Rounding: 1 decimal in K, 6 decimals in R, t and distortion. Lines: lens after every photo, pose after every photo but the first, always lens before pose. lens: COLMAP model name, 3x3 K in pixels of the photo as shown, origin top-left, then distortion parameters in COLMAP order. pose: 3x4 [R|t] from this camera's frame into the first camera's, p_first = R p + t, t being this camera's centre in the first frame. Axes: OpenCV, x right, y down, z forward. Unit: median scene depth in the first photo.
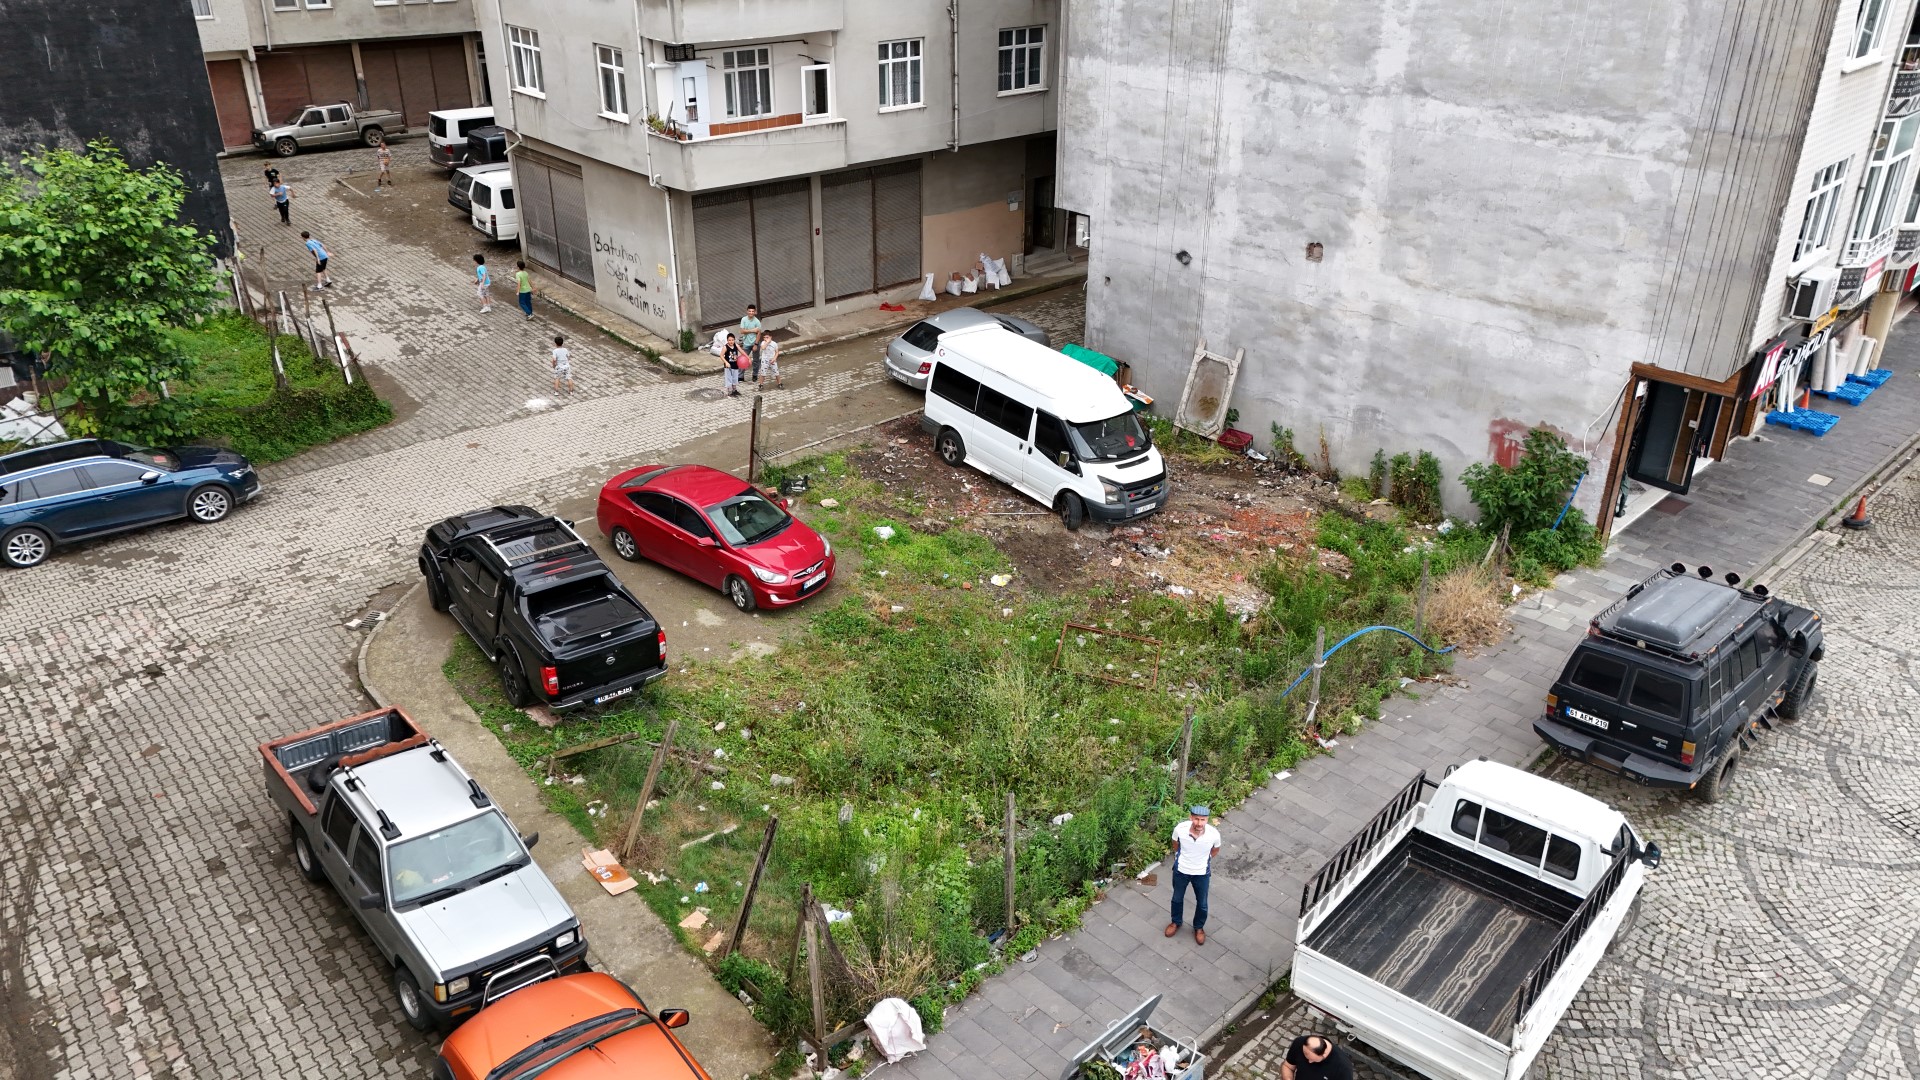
lens RADIAL K [[1406.5, 0, 960.0], [0, 1406.5, 540.0], [0, 0, 1]] dist [0.076370, -0.067774]
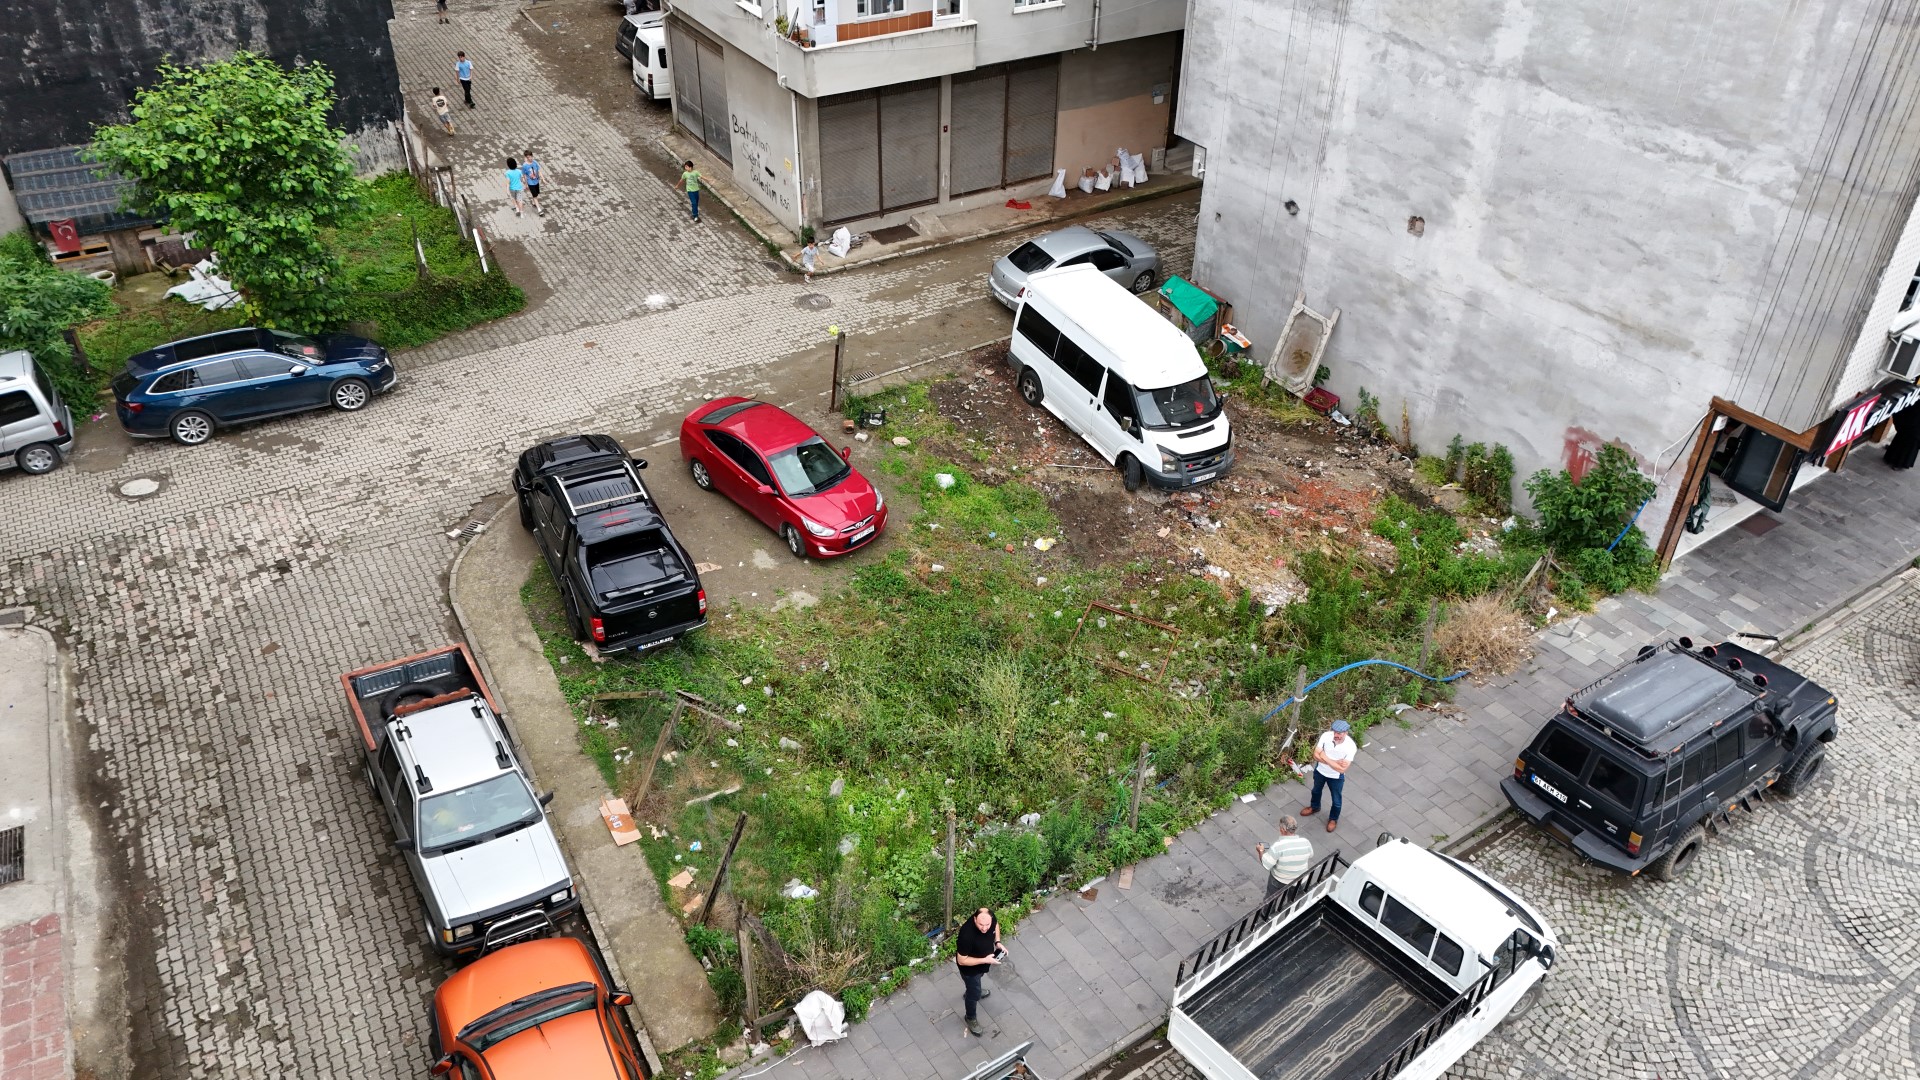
lens RADIAL K [[1406.5, 0, 960.0], [0, 1406.5, 540.0], [0, 0, 1]] dist [0.076370, -0.067774]
pose [[0.985502, 0.104567, -0.133609, 0.100139], [-0.082465, 0.983437, 0.161404, -0.129558], [0.148273, -0.148046, 0.977802, -0.028072]]
